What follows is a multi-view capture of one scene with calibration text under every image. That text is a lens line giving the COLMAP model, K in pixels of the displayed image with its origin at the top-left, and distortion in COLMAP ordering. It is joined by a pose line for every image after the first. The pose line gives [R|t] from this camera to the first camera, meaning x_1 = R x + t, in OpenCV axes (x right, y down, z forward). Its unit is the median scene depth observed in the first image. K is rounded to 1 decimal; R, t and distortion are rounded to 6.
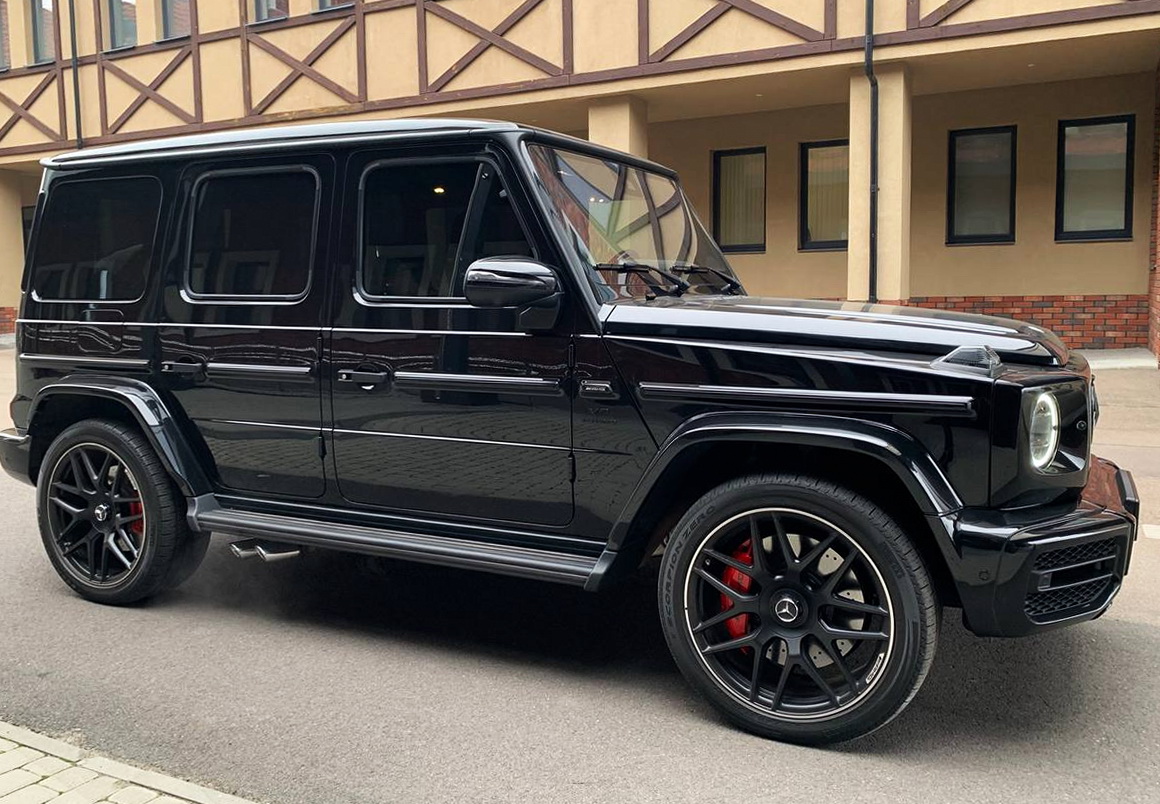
lens RADIAL K [[949.3, 0, 588.2], [0, 949.3, 395.0], [0, 0, 1]] dist [0.033531, -0.037481]
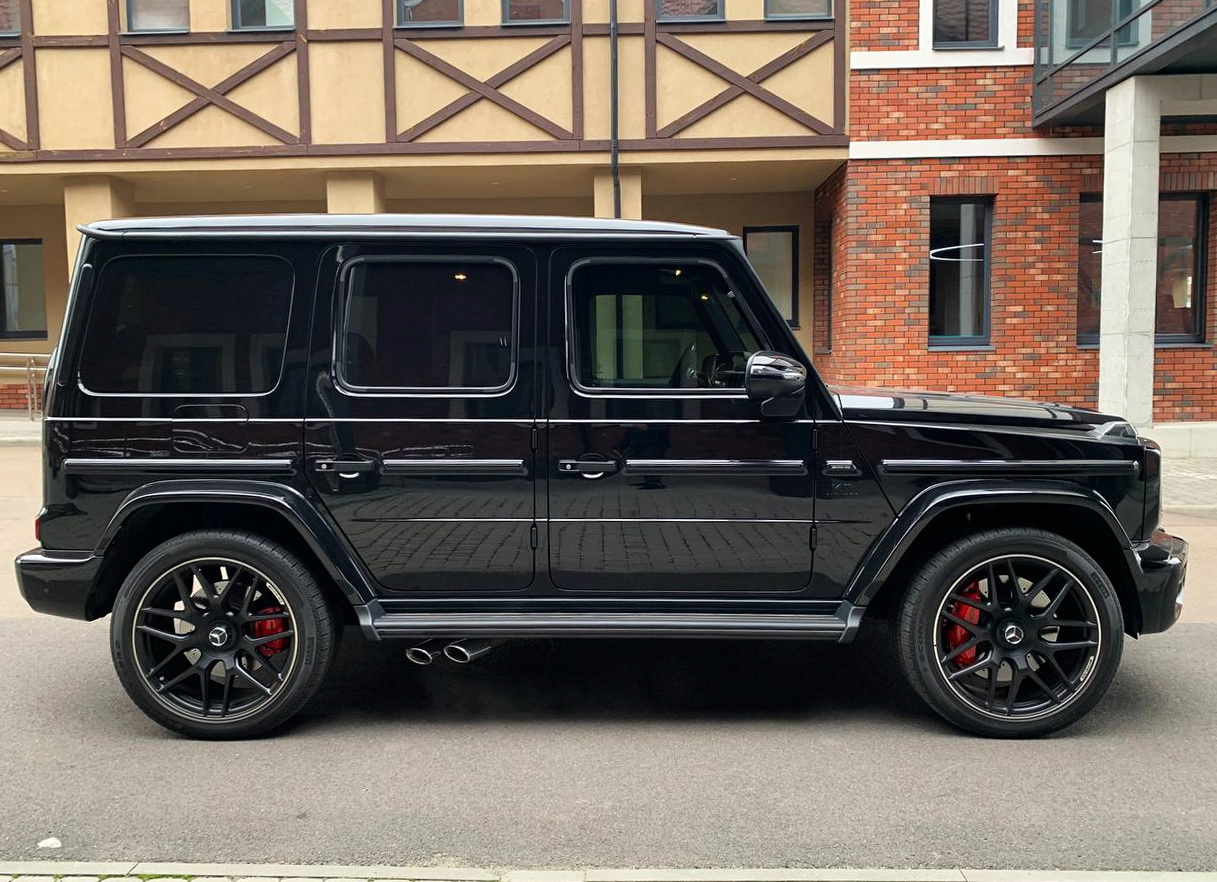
lens RADIAL K [[952.9, 0, 618.0], [0, 952.9, 451.1], [0, 0, 1]] dist [0.011108, -0.002897]
pose [[0.903255, -0.037488, 0.427464, -0.546645], [0.046671, 0.998850, -0.011020, -0.019309], [-0.426559, 0.029904, 0.903965, 0.048171]]
